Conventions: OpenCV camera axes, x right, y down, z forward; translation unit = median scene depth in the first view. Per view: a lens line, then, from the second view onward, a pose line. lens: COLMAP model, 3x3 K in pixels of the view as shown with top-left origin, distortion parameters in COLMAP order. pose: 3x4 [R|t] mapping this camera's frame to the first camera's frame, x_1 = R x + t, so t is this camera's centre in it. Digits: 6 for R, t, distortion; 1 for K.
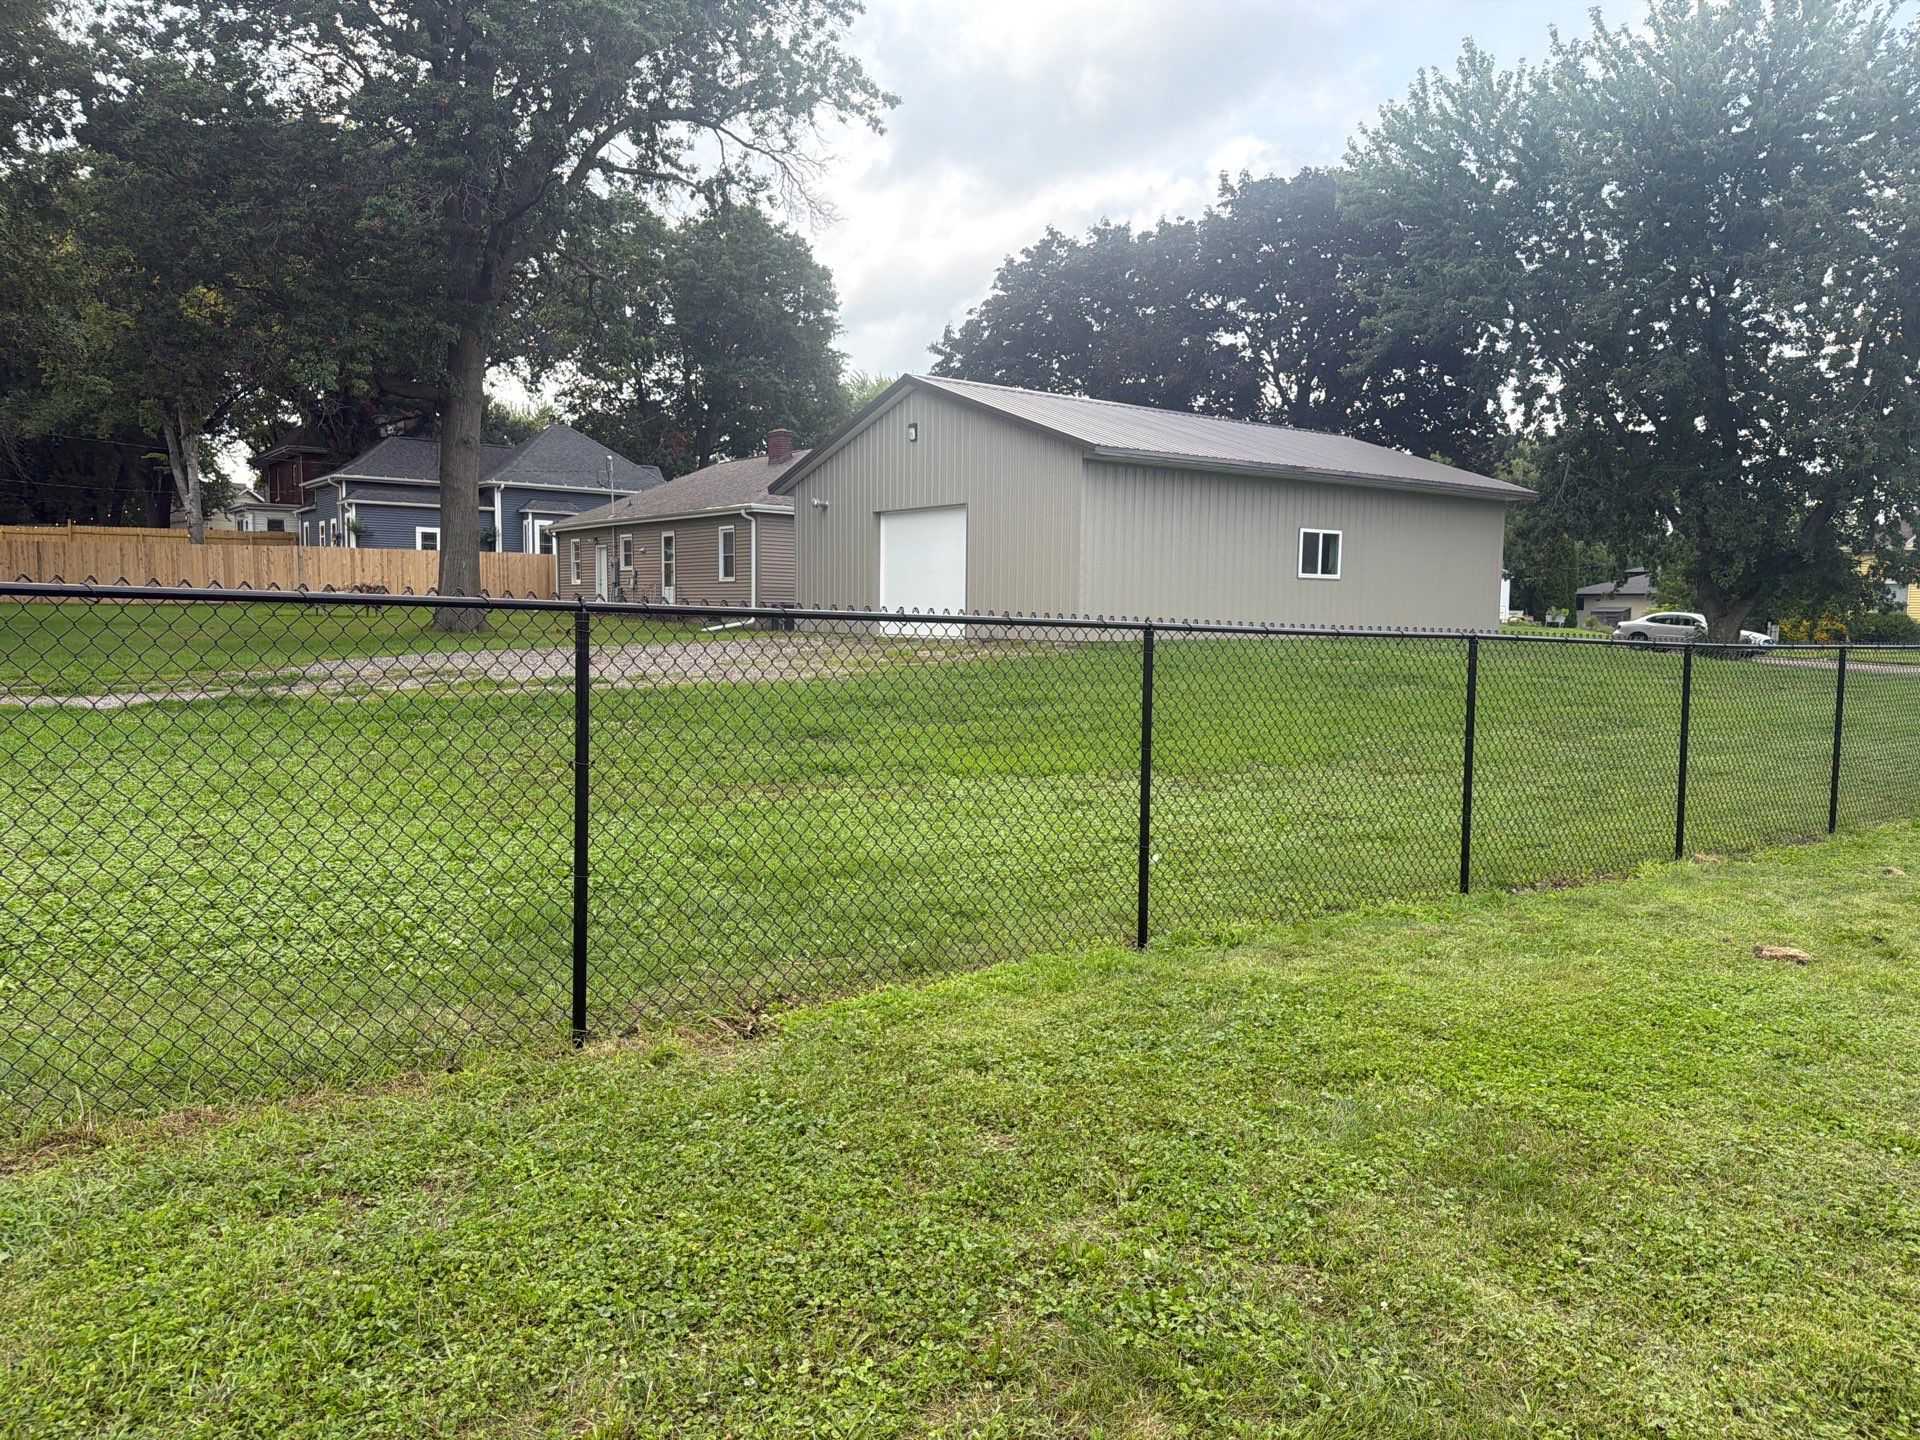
lens RADIAL K [[1346.7, 0, 956.7], [0, 1346.7, 715.2], [0, 0, 1]] dist [0.019606, -0.028862]
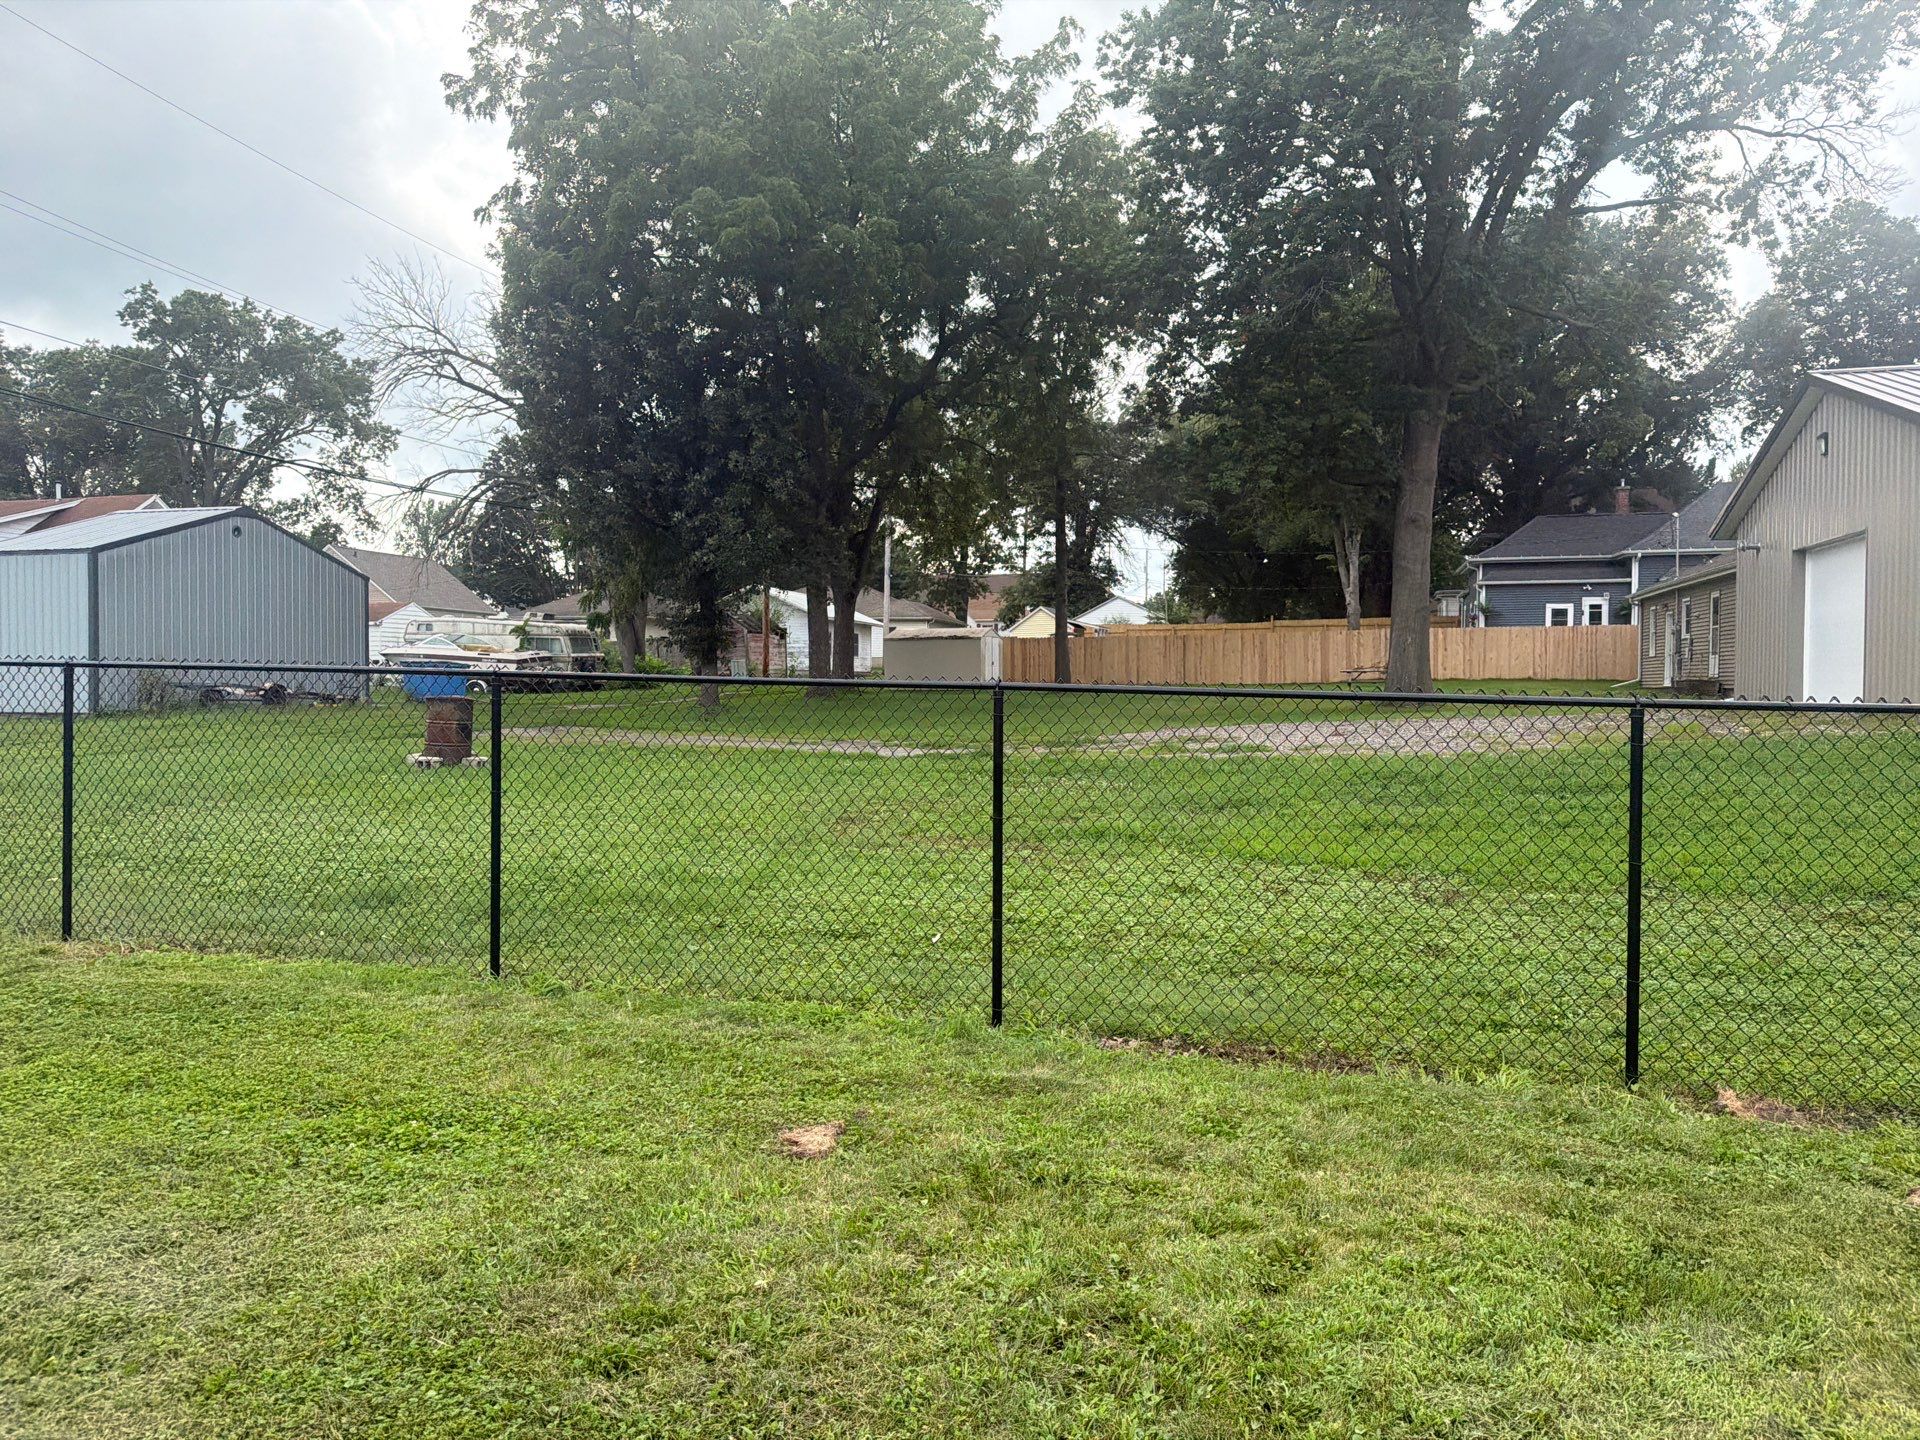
lens RADIAL K [[1346.7, 0, 956.7], [0, 1346.7, 715.2], [0, 0, 1]] dist [0.019606, -0.028862]
pose [[0.603849, 0.006816, -0.797070, 0.203656], [-0.054097, 0.998008, -0.032449, -0.003960], [0.795261, 0.062713, 0.603015, 0.103323]]
